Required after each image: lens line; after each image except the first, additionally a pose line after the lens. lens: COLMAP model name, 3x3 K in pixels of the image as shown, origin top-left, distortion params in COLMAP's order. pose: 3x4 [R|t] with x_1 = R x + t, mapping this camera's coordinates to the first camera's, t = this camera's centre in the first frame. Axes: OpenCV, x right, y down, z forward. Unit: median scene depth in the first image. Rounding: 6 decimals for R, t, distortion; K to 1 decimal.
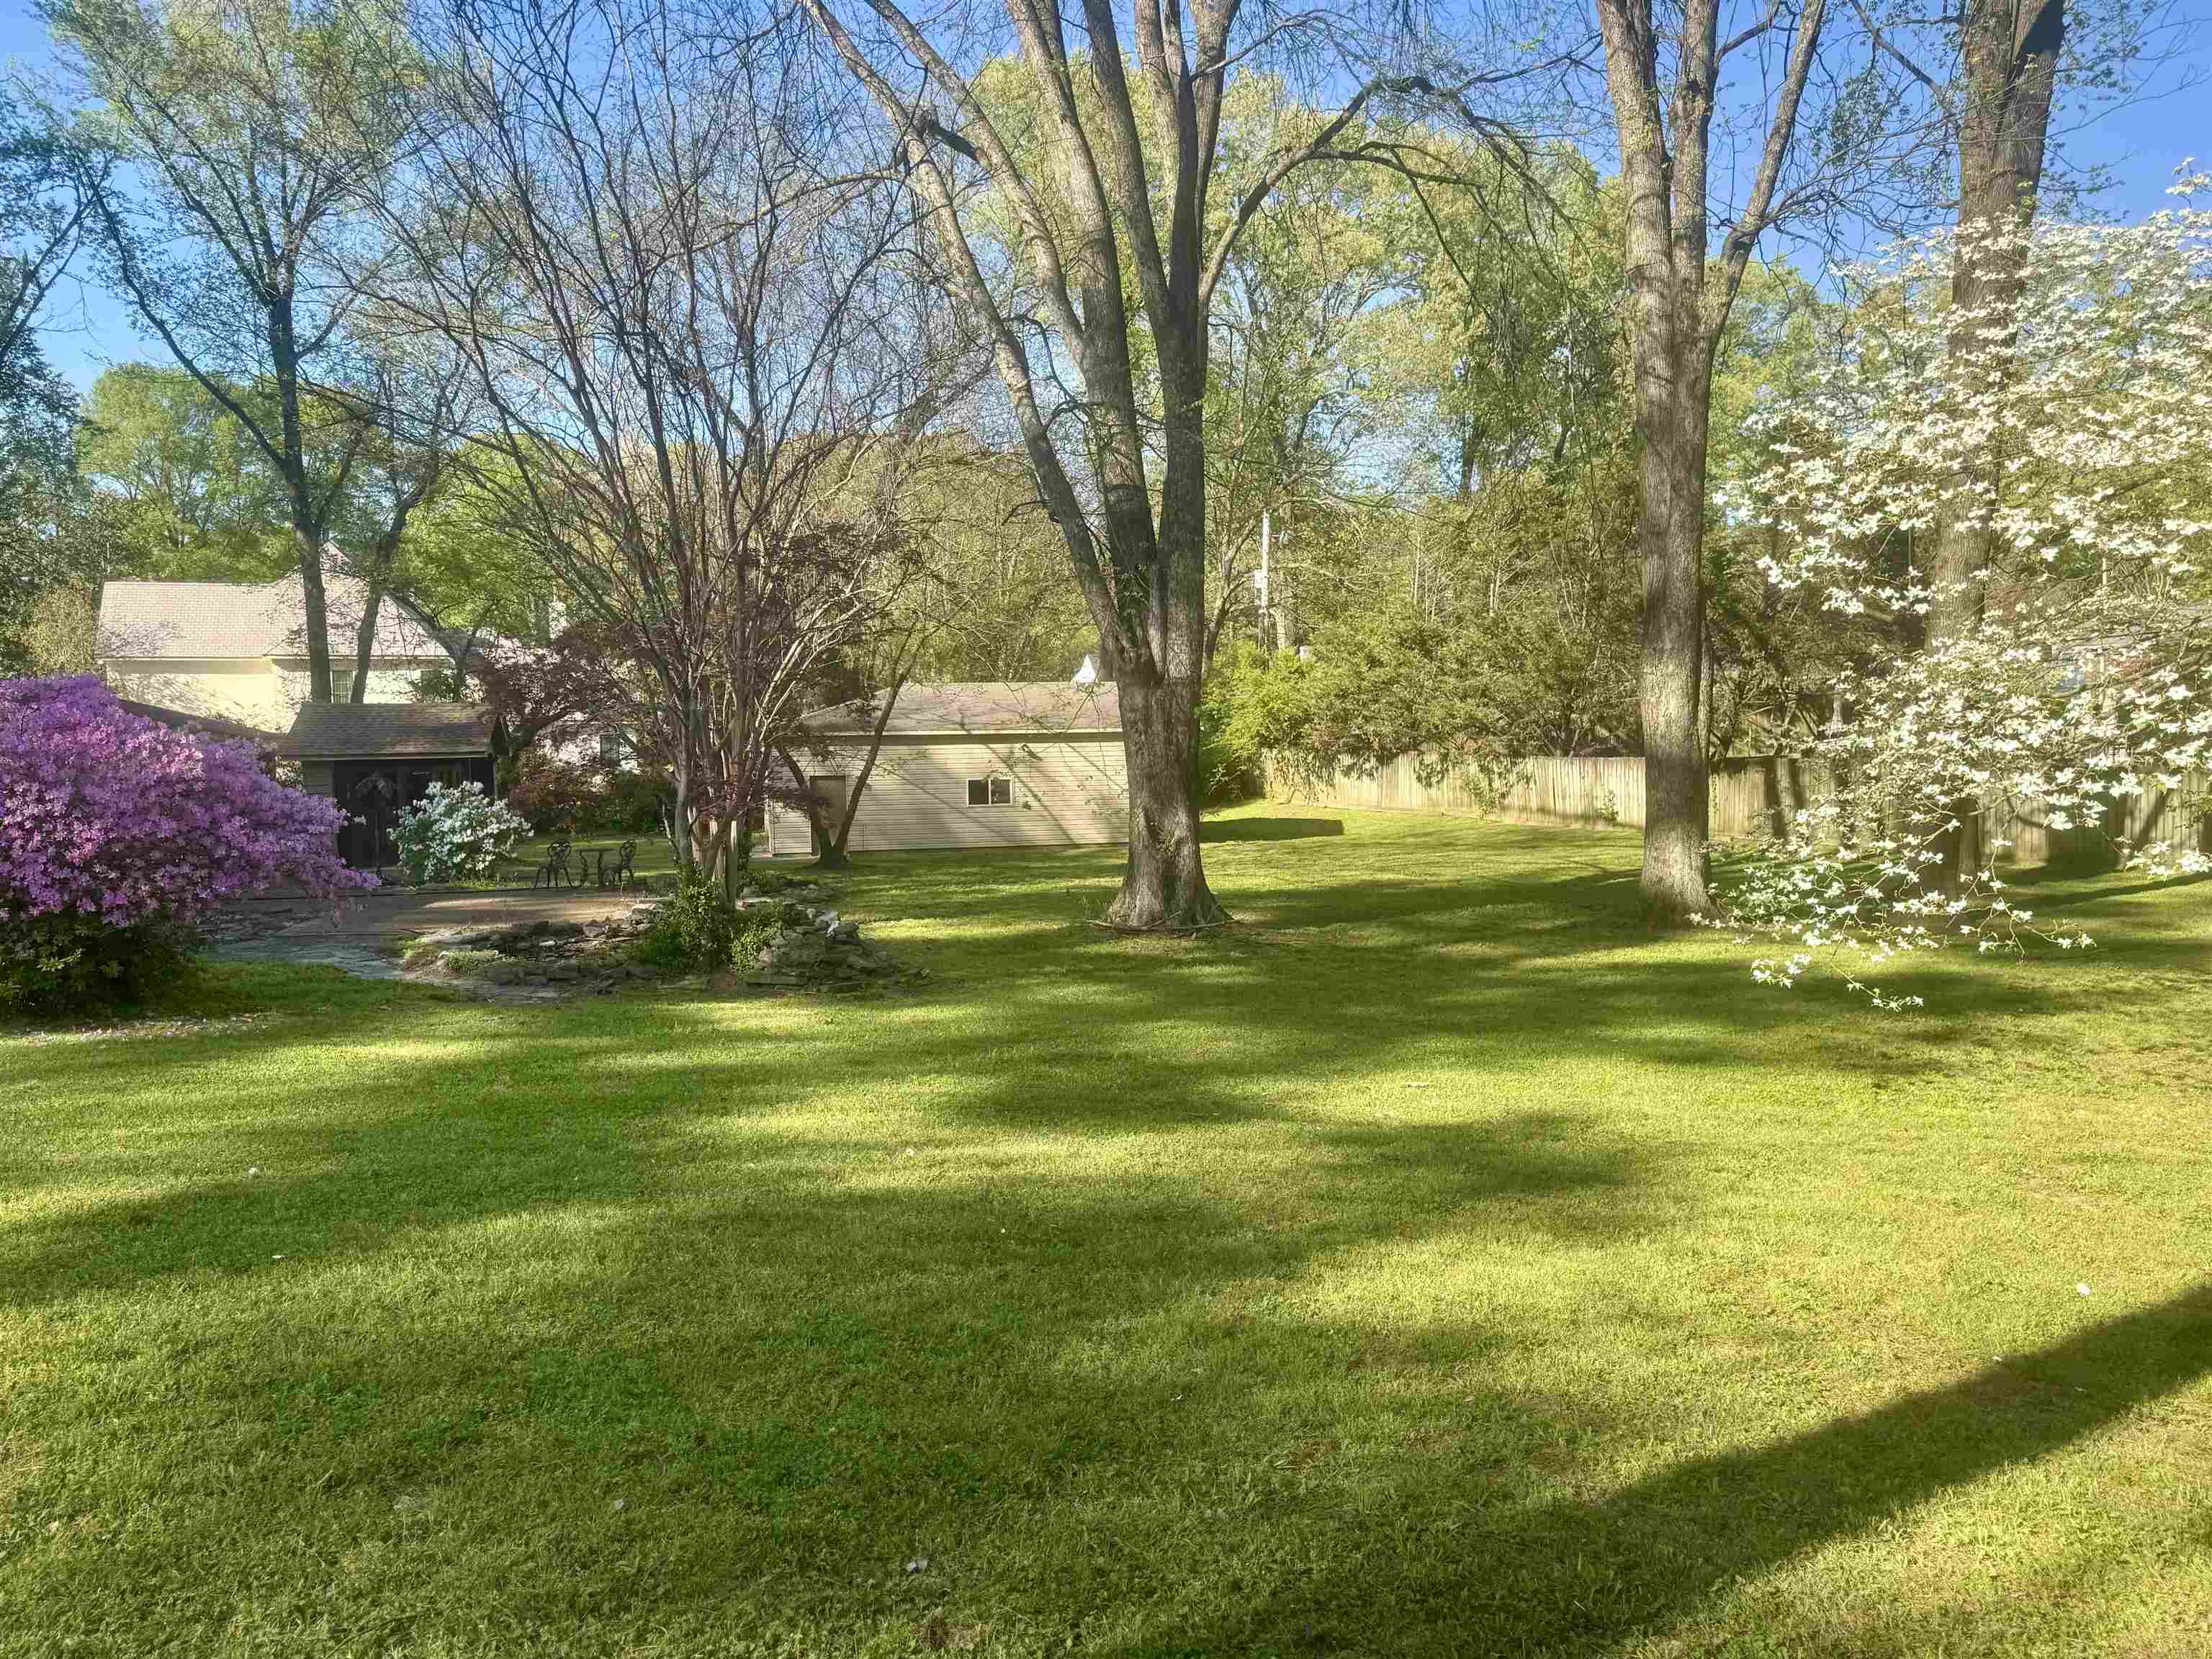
lens RADIAL K [[1581.9, 0, 1107.0], [0, 1581.9, 828.4], [0, 0, 1]] dist [0.003349, 0.000424]
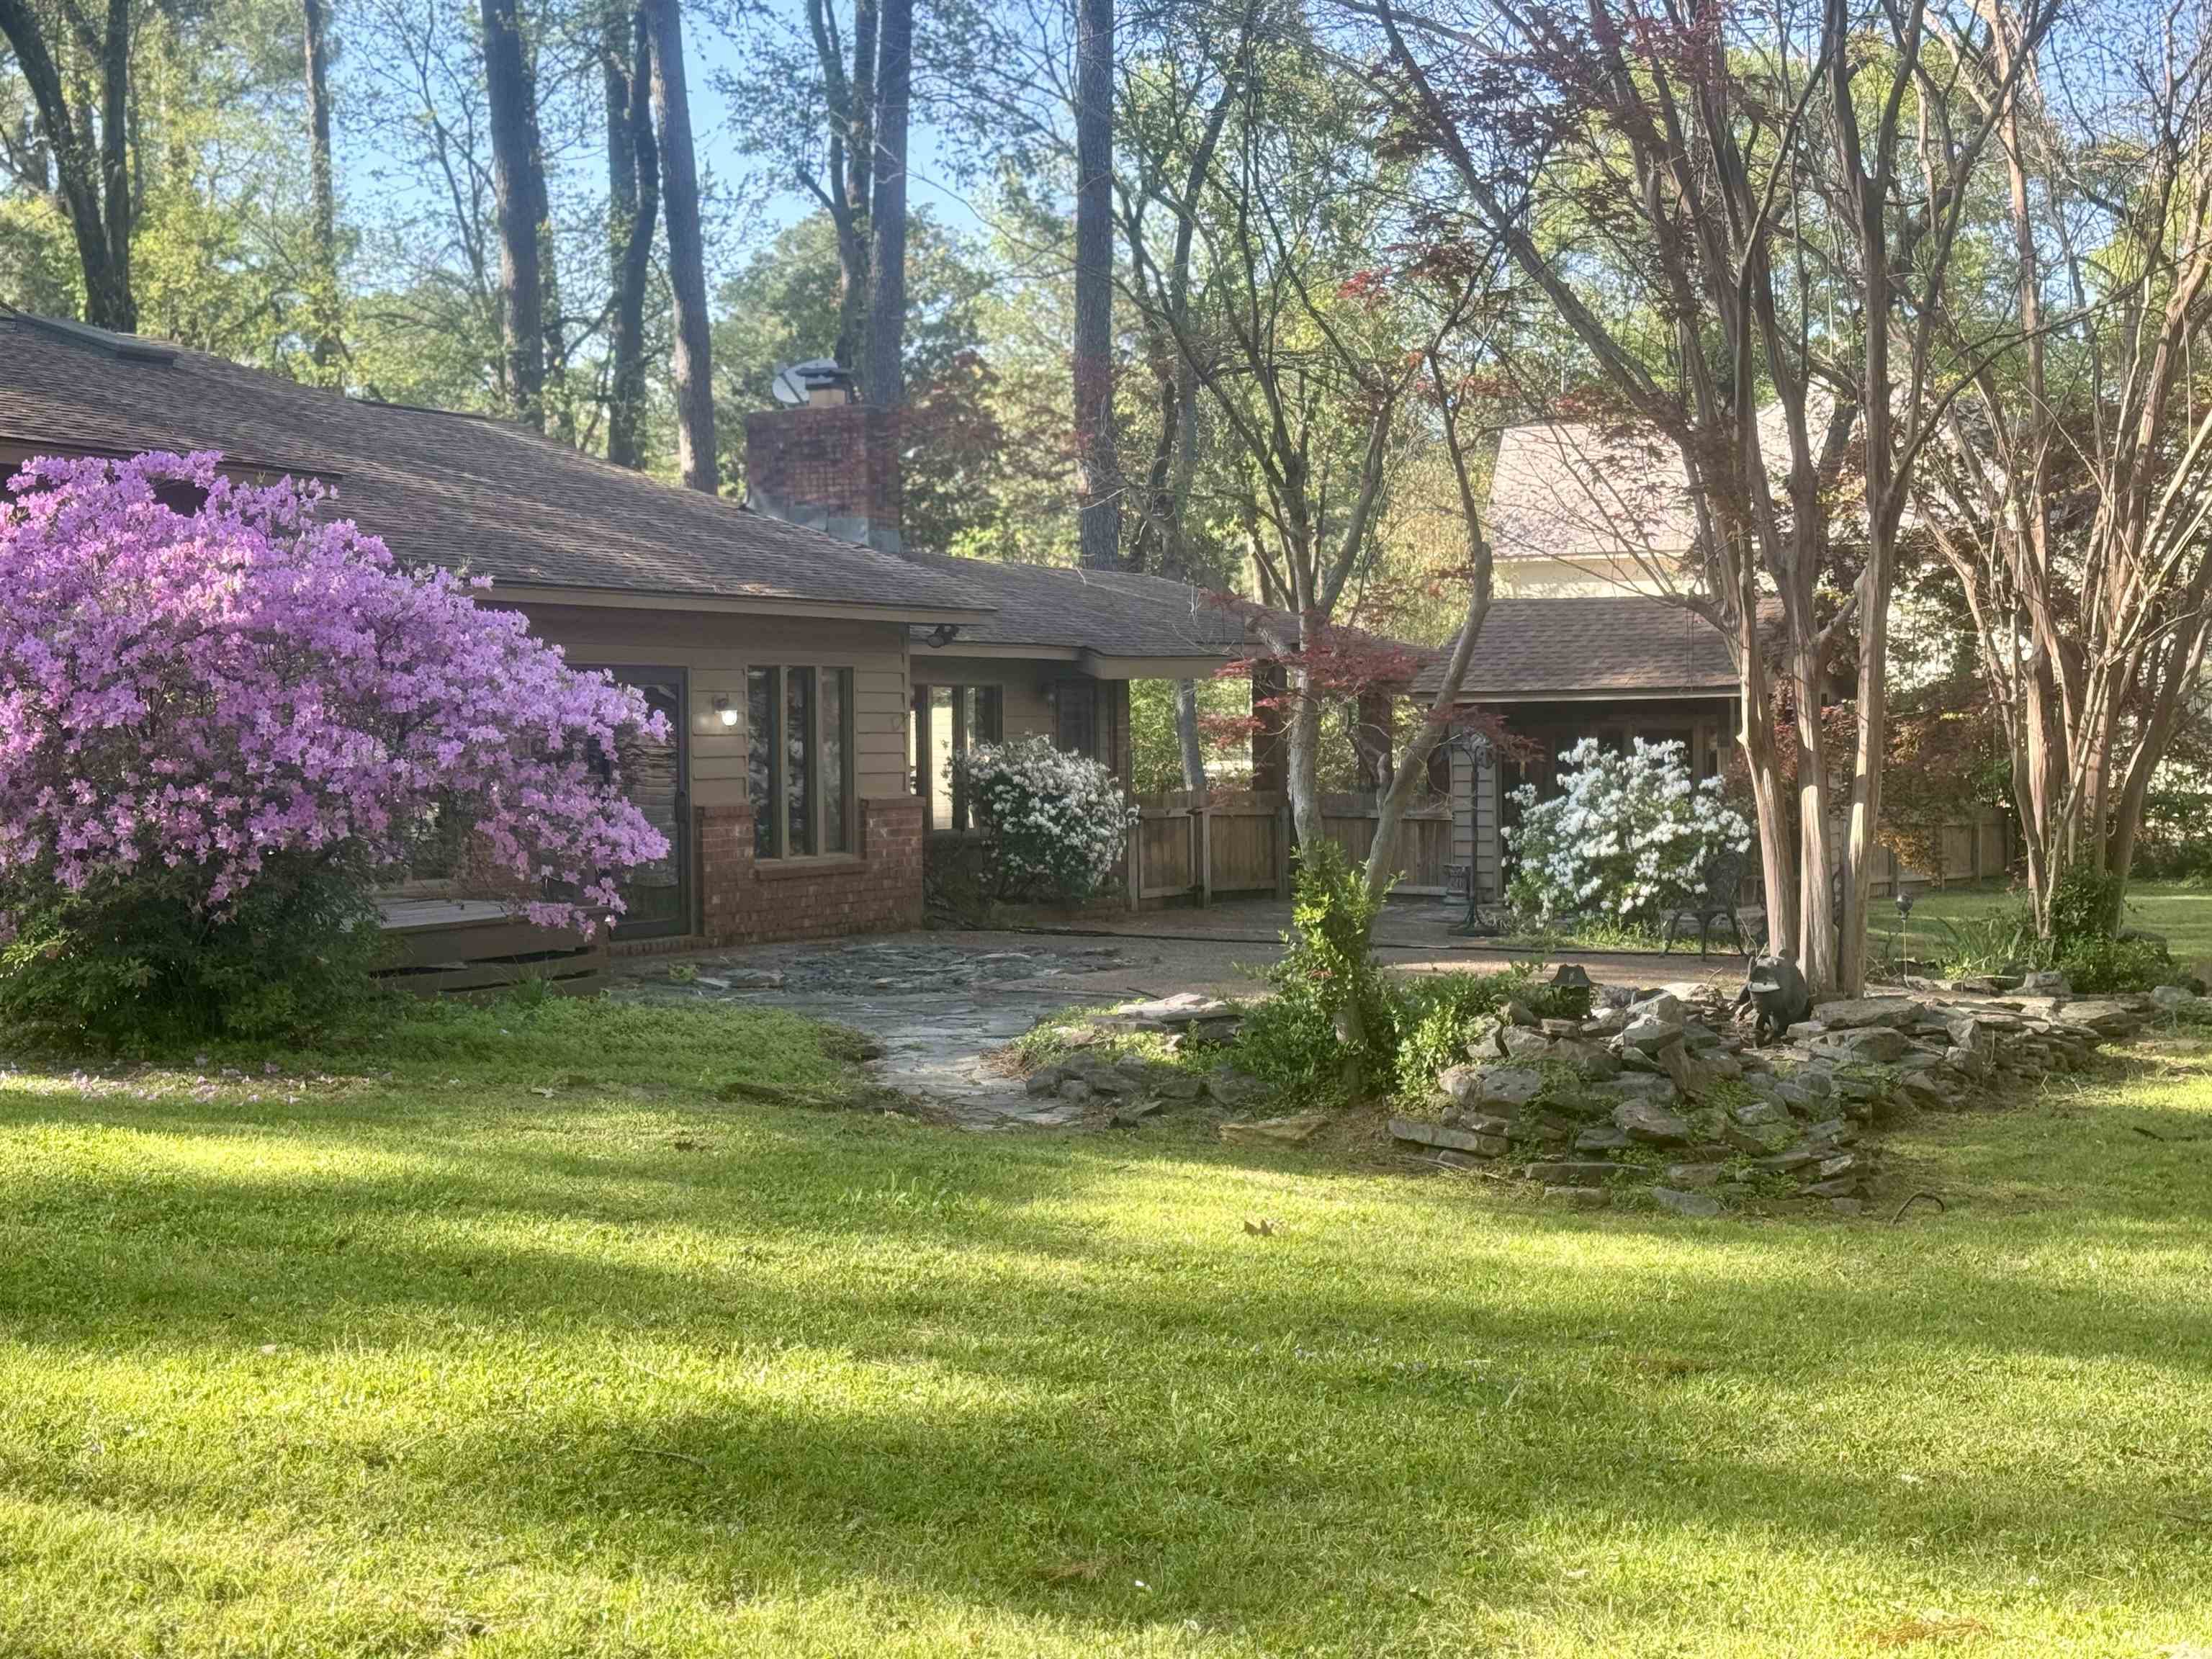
lens RADIAL K [[3131.5, 0, 1105.1], [0, 3131.5, 830.6], [0, 0, 1]] dist [-0.002877, 0.000000]
pose [[0.740557, 0.029387, -0.671351, 0.138228], [-0.043339, 0.999052, -0.004074, 0.011334], [0.670595, 0.032113, 0.741129, 0.164724]]
